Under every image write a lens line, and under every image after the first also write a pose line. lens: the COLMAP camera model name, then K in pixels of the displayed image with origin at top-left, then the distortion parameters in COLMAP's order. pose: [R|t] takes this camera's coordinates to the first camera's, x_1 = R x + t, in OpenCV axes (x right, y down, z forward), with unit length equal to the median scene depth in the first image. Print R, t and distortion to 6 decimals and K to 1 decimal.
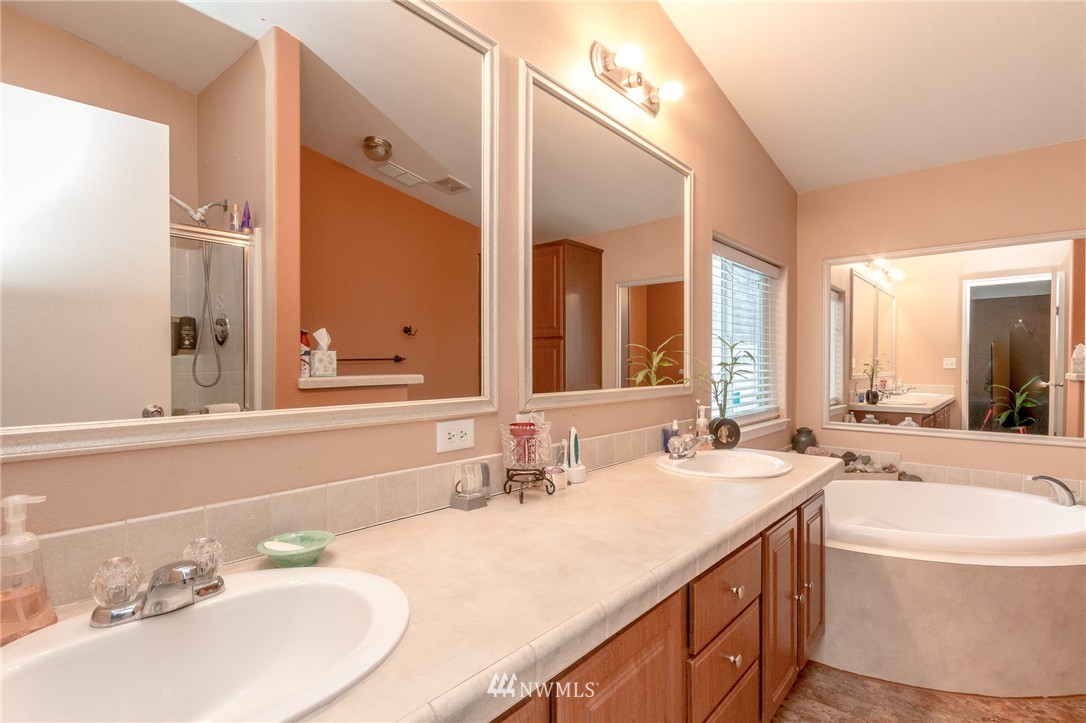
lens RADIAL K [[551.2, 0, 543.0], [0, 551.2, 361.5], [0, 0, 1]] dist [0.001400, -0.000450]
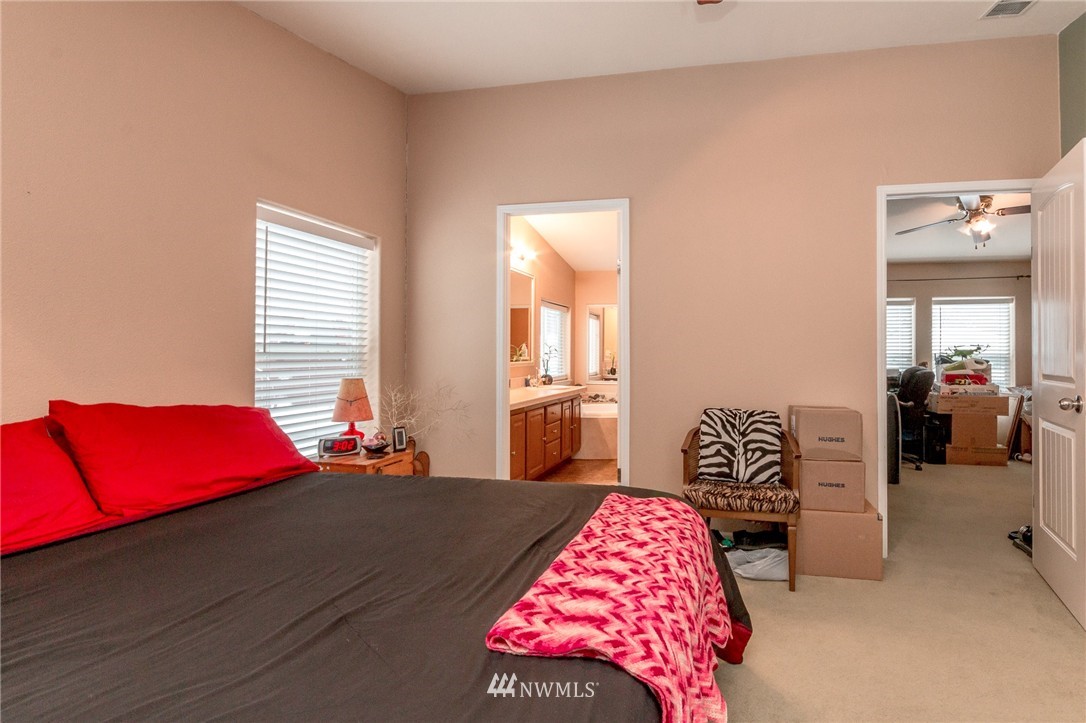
lens RADIAL K [[551.2, 0, 543.0], [0, 551.2, 361.5], [0, 0, 1]] dist [0.001400, -0.000450]
pose [[0.937076, -0.002871, 0.349115, -0.579632], [-0.004058, 0.999809, 0.019112, -0.006574], [-0.349103, -0.019326, 0.936885, -1.385849]]
